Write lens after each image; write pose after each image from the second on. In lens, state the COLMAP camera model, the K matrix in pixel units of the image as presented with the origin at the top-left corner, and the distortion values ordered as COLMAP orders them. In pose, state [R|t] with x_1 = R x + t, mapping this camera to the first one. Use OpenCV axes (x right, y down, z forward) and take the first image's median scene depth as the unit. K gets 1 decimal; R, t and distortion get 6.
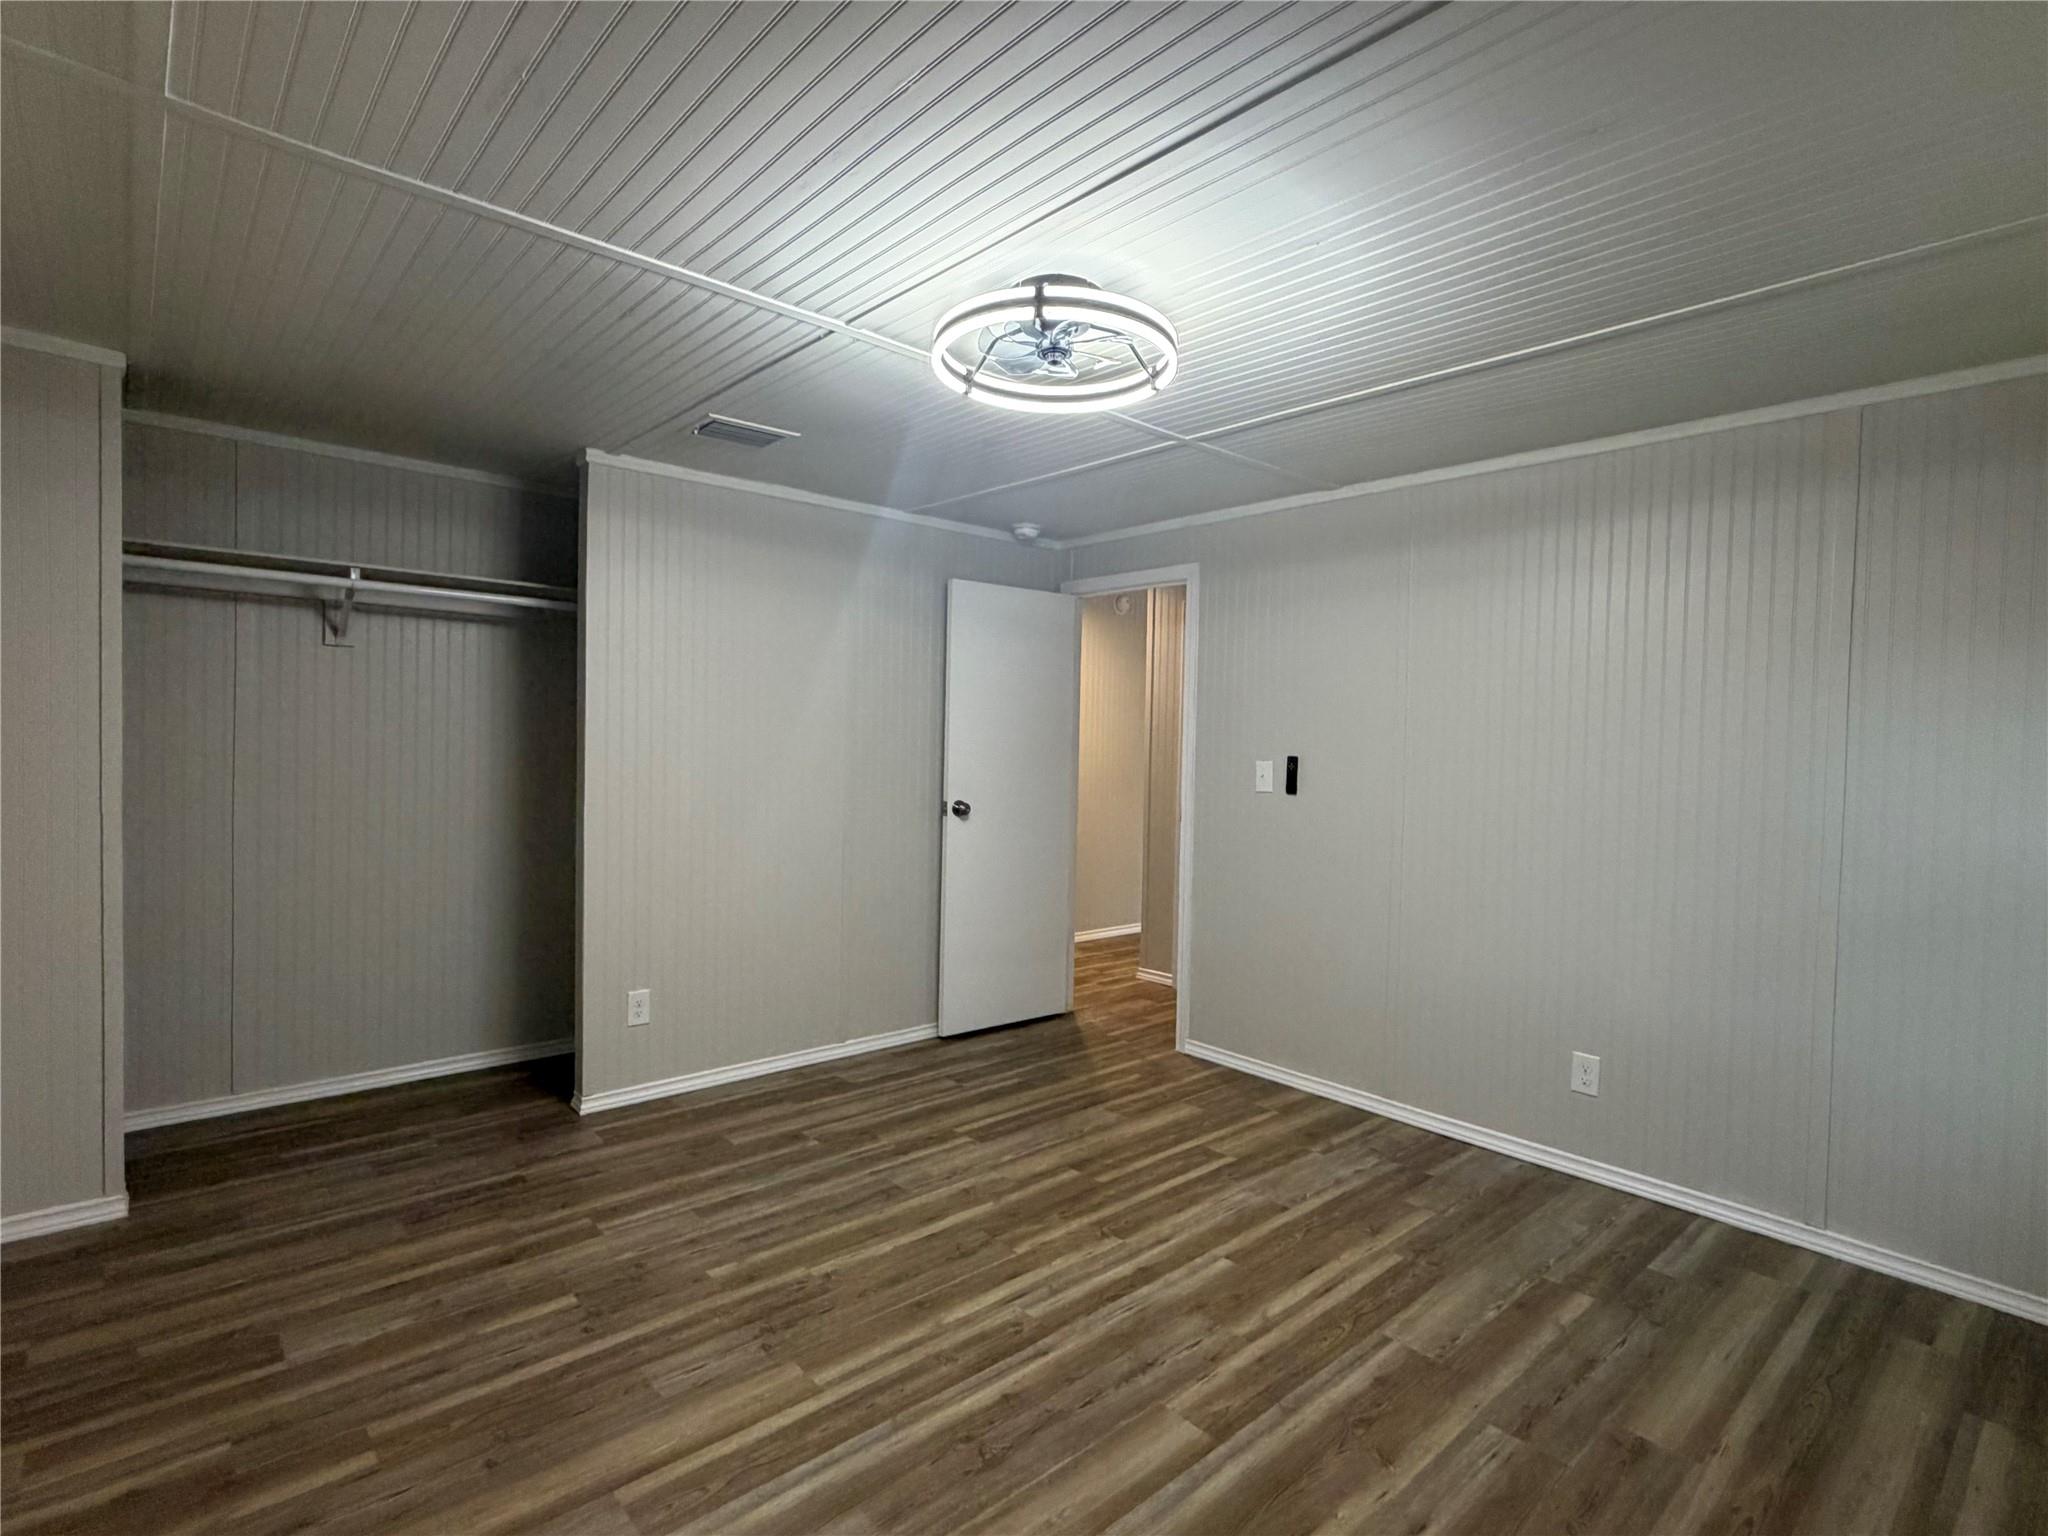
lens RADIAL K [[1009.6, 0, 1031.7], [0, 1009.6, 767.0], [0, 0, 1]] dist [0.003425, 0.000587]
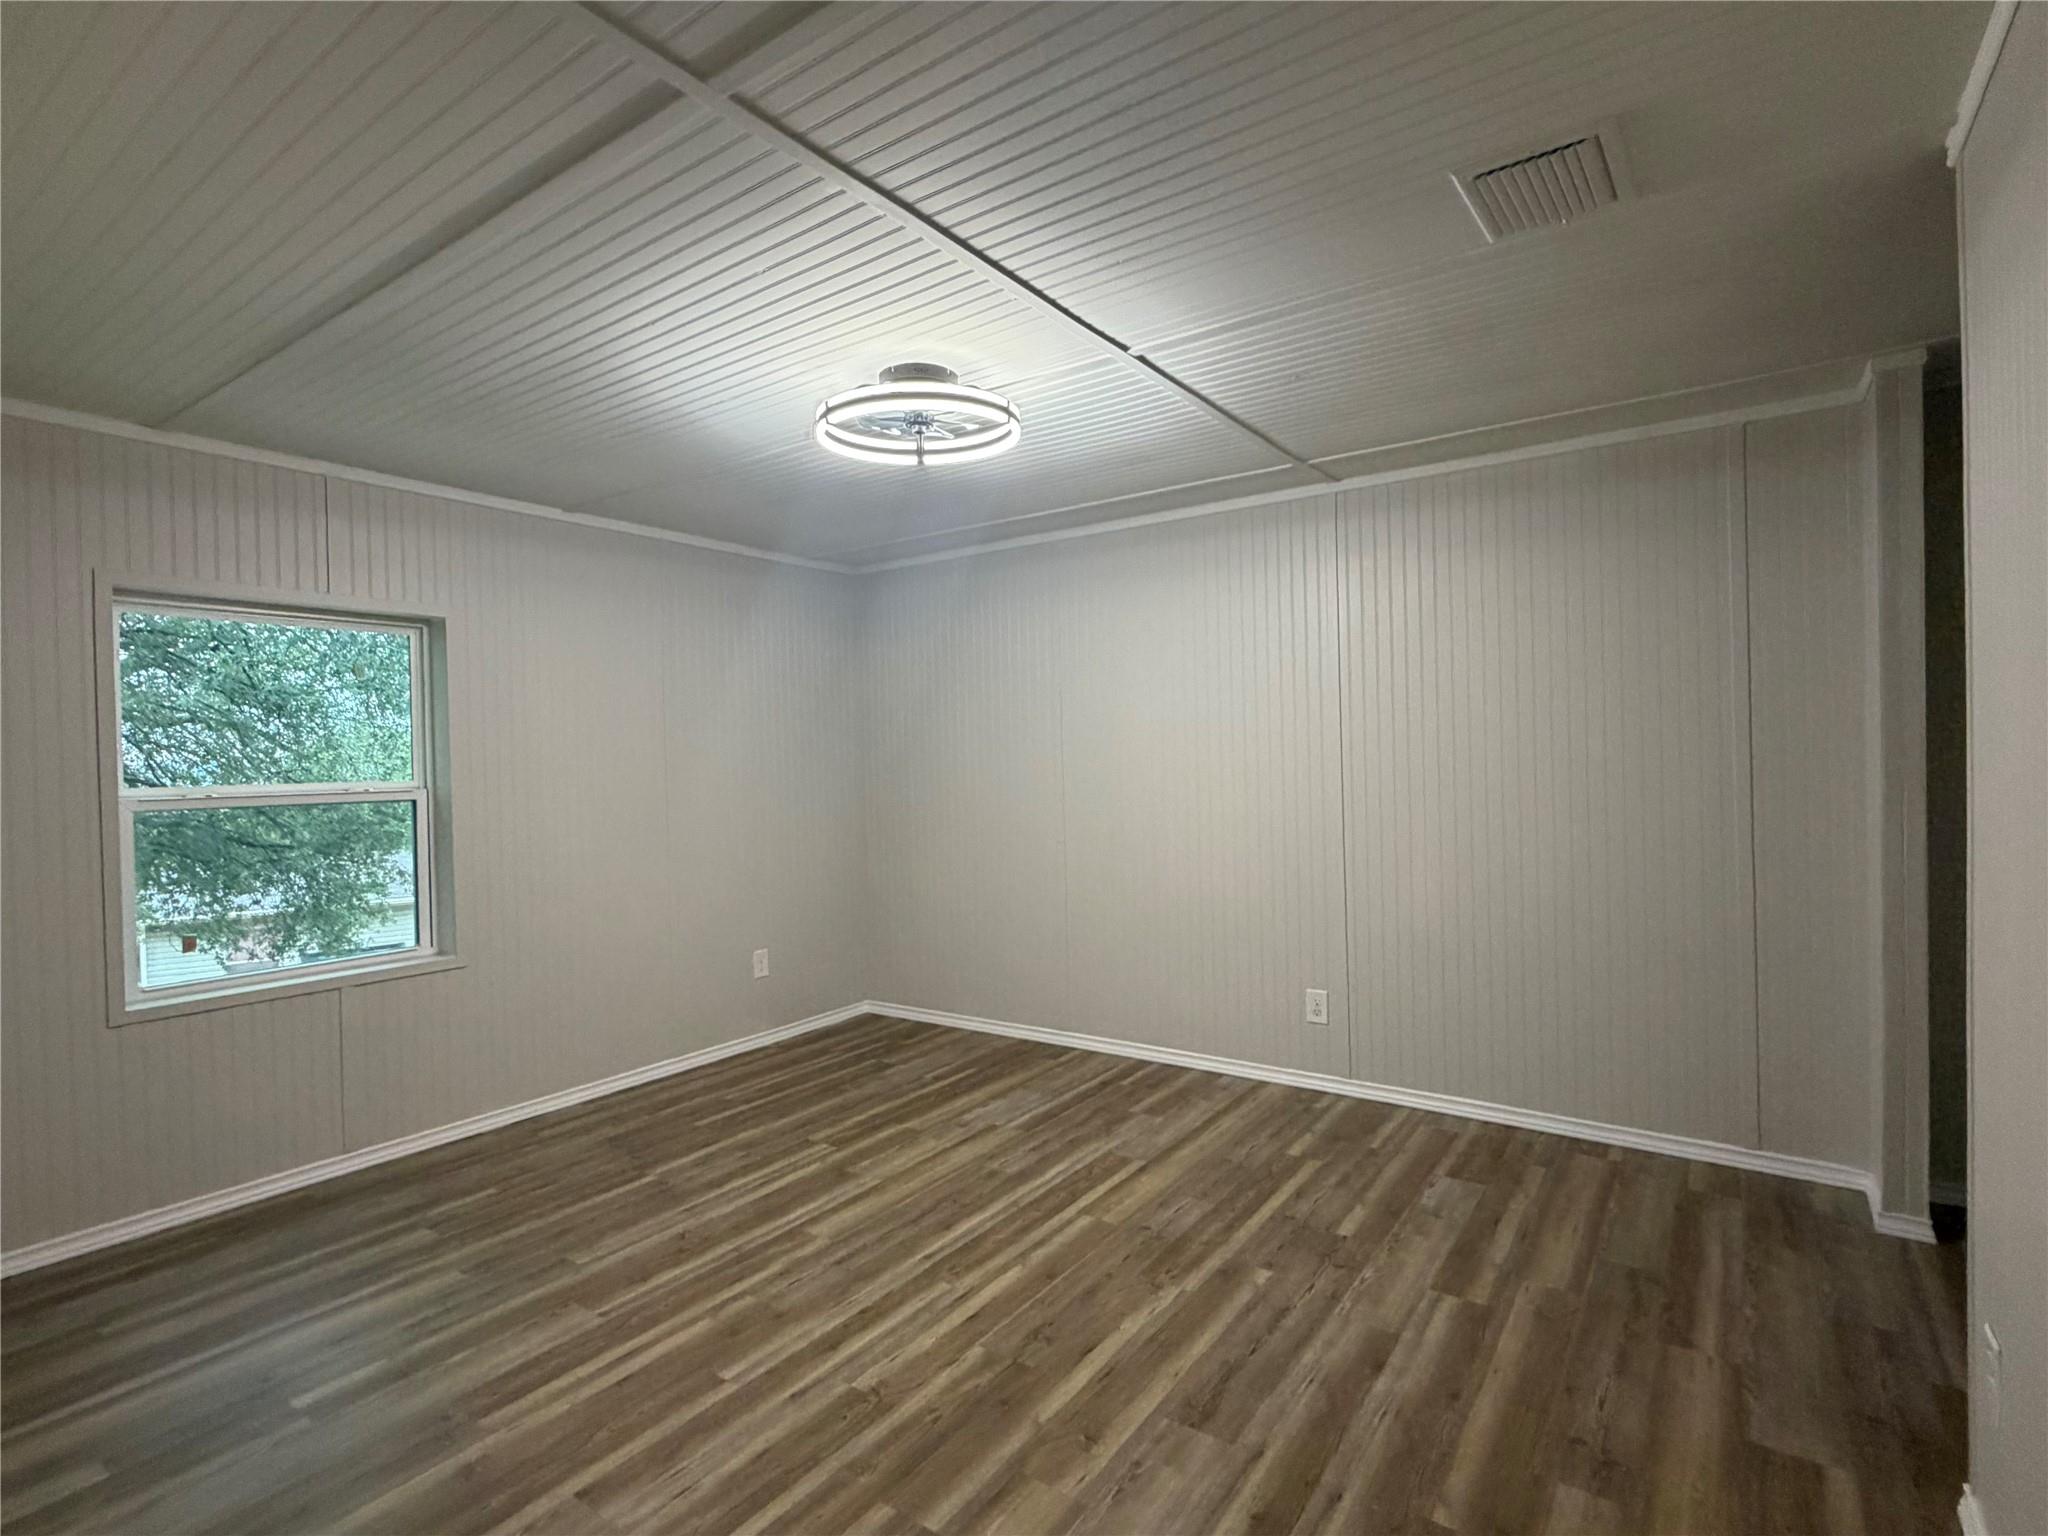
lens RADIAL K [[1009.6, 0, 1031.9], [0, 1009.6, 776.0], [0, 0, 1]] dist [0.003425, 0.000587]
pose [[-0.974316, 0.002194, -0.225176, 0.142902], [-0.006240, 0.999306, 0.036736, -0.033251], [0.225101, 0.037198, -0.973625, 1.957742]]
